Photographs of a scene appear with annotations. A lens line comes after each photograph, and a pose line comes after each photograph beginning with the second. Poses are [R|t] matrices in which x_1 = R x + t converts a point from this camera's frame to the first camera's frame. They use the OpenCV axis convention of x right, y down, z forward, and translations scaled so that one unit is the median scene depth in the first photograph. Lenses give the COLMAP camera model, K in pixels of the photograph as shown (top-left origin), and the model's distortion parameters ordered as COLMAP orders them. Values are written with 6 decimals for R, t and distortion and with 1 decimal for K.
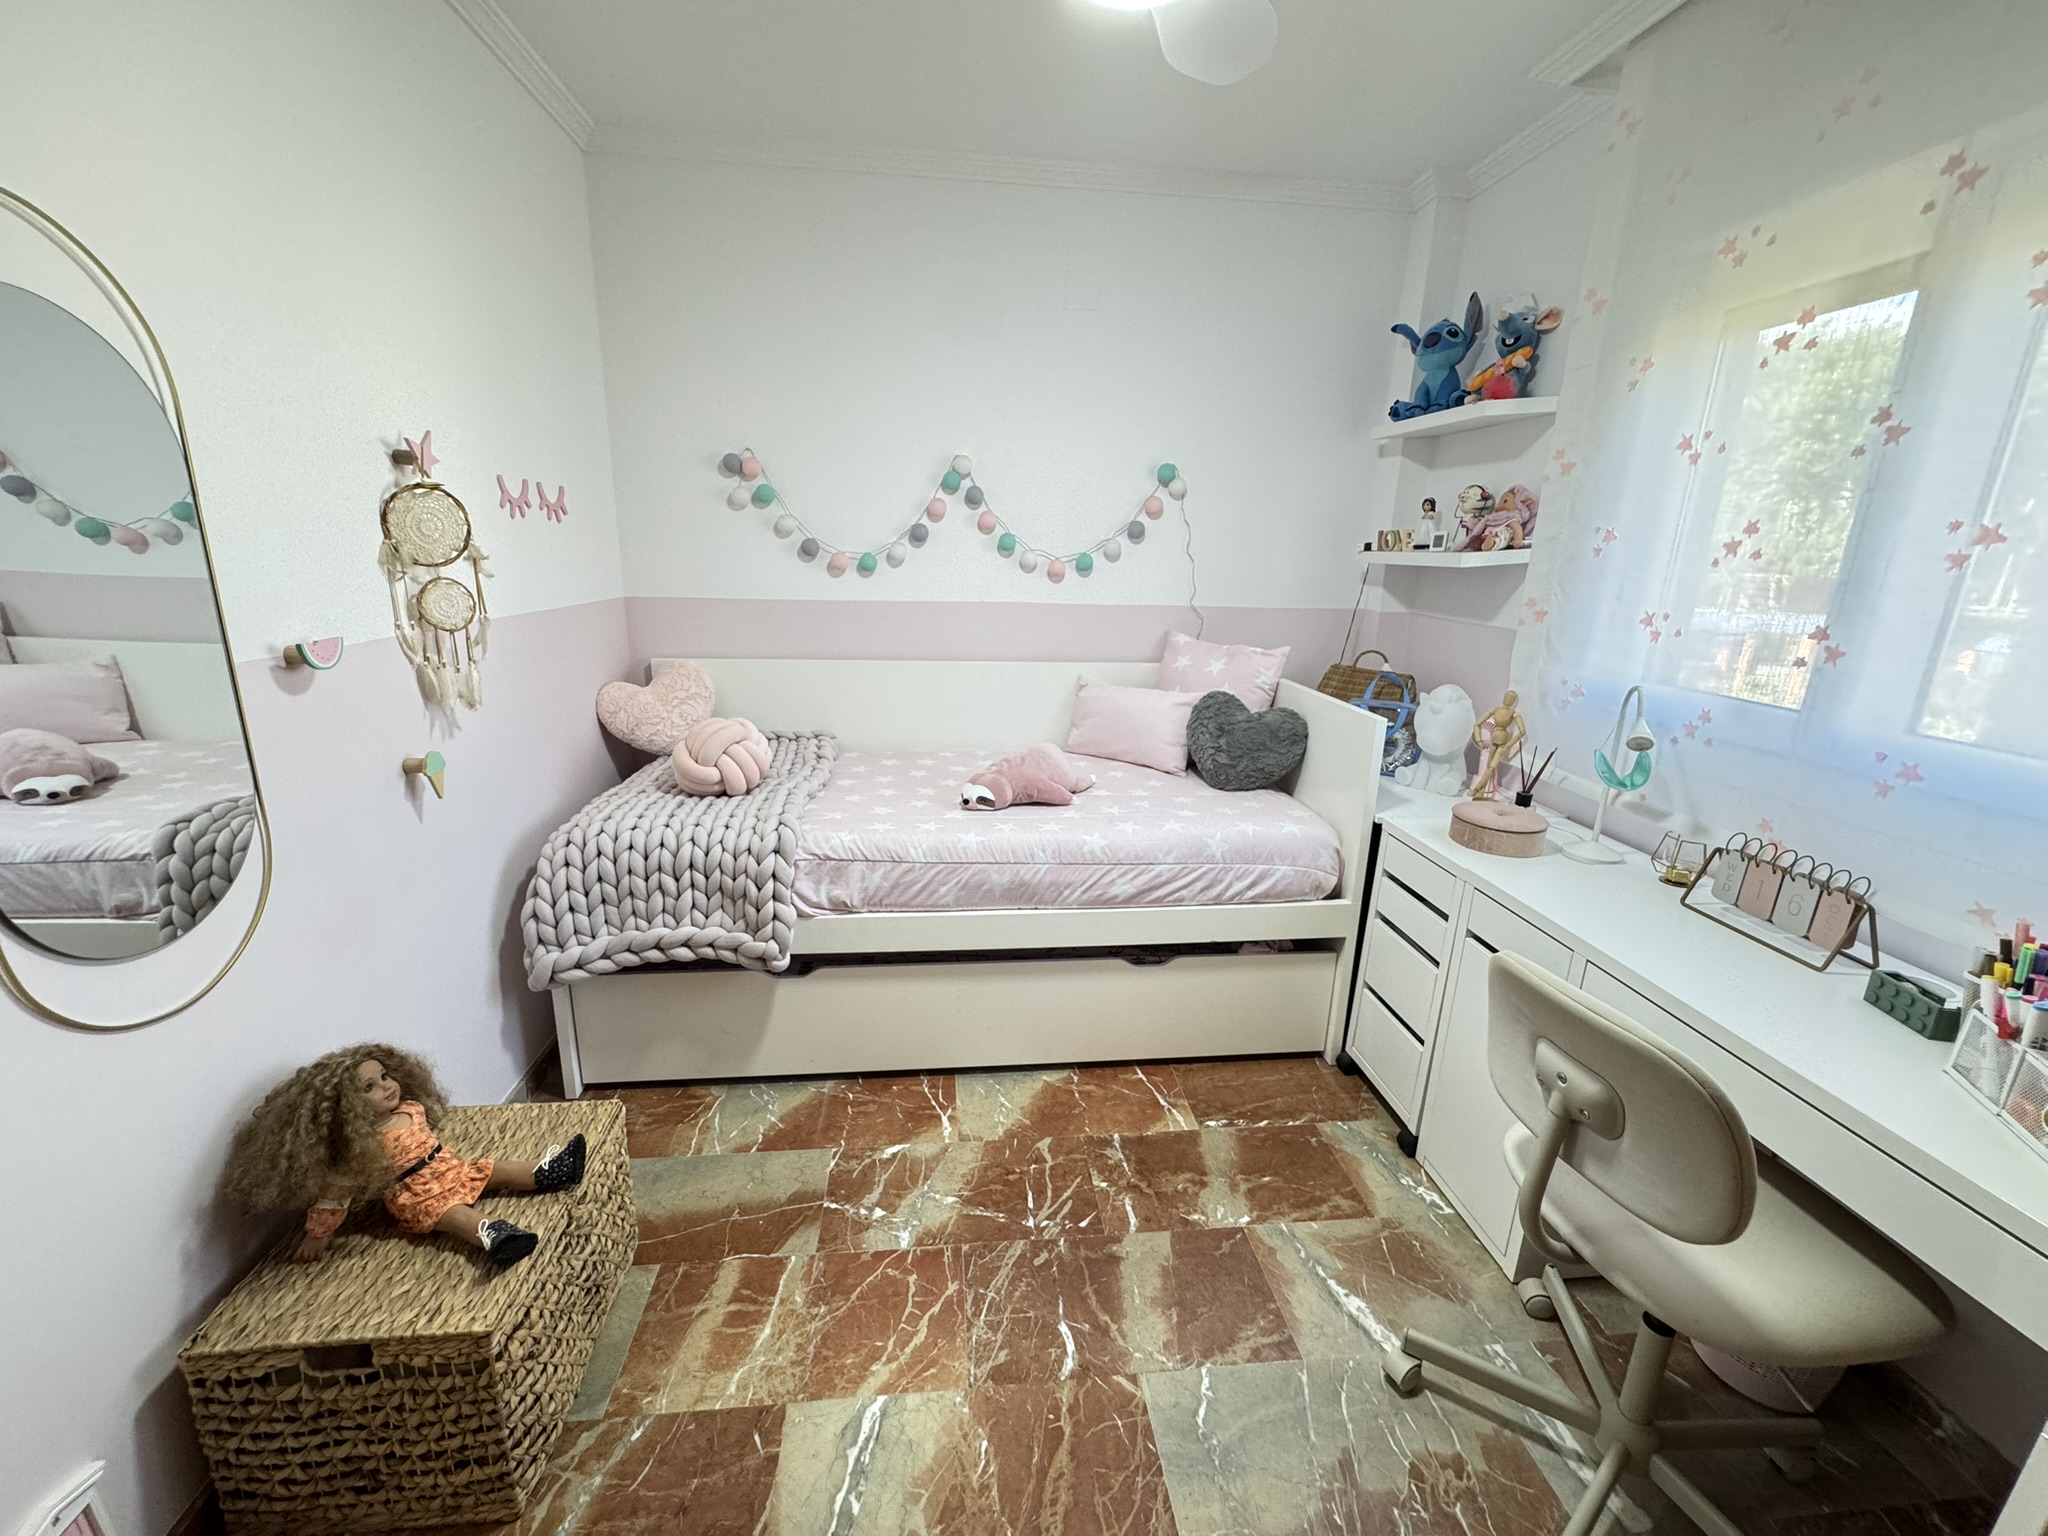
lens RADIAL K [[815.8, 0, 1029.9], [0, 815.8, 768.0], [0, 0, 1]] dist [-0.002733, -0.000083]
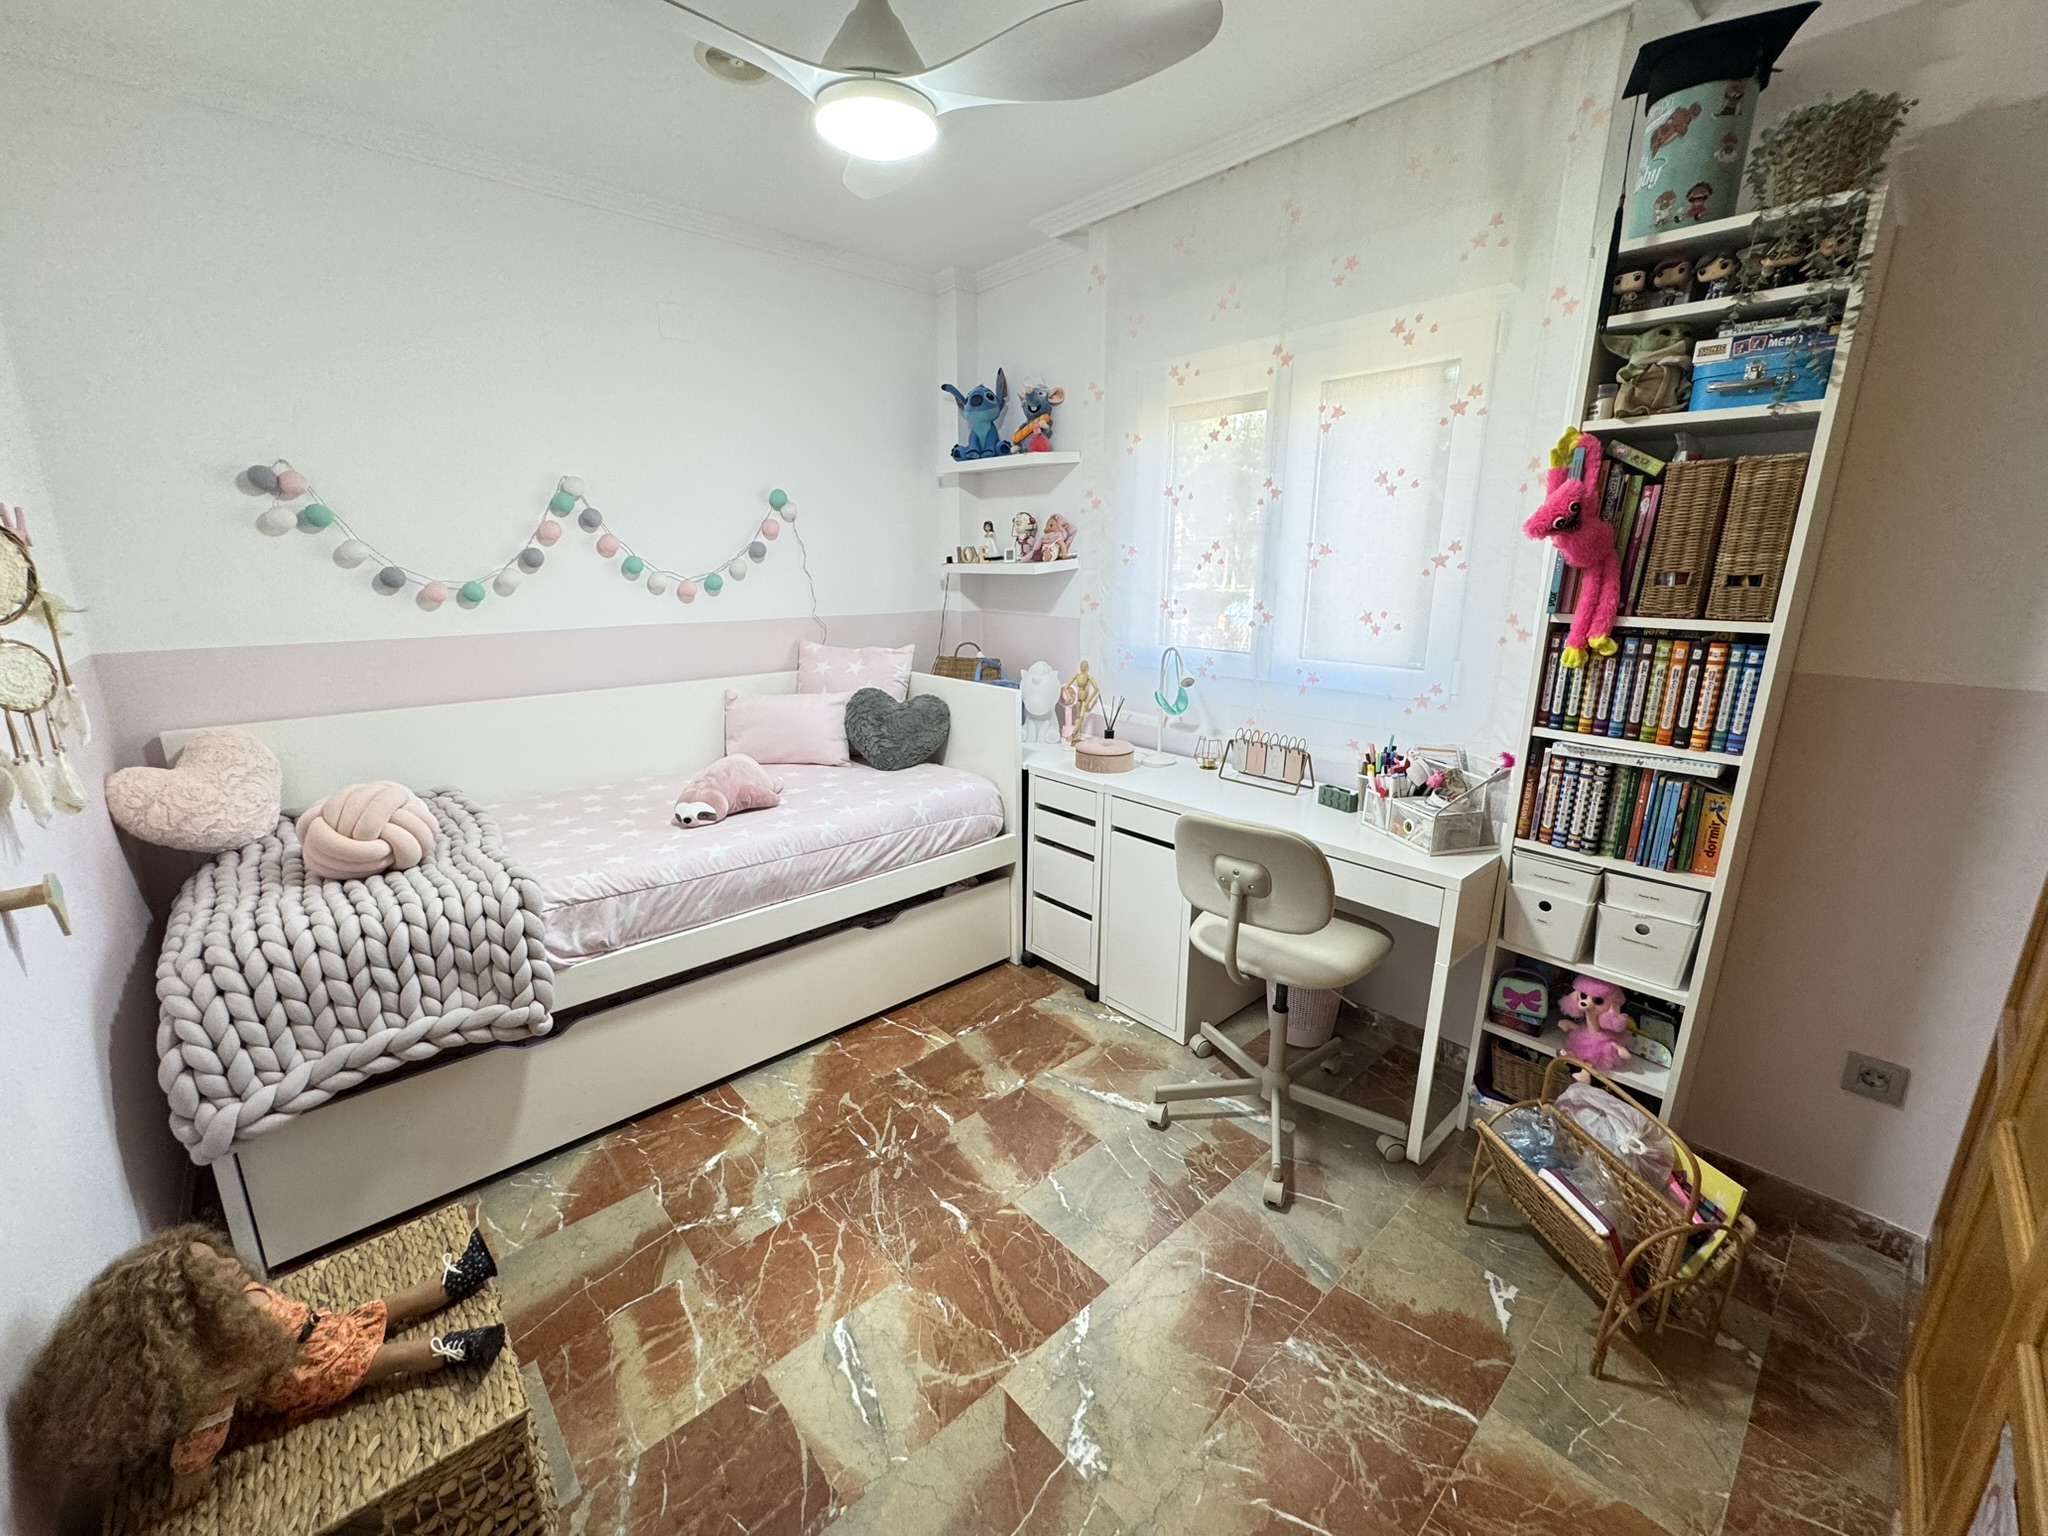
lens RADIAL K [[815.8, 0, 1024.2], [0, 815.8, 768.2], [0, 0, 1]] dist [-0.002733, -0.000083]
pose [[0.807009, -0.169835, 0.565590, -0.346068], [0.175281, 0.983479, 0.045220, 0.005819], [-0.563926, 0.062645, 0.823446, -0.092412]]
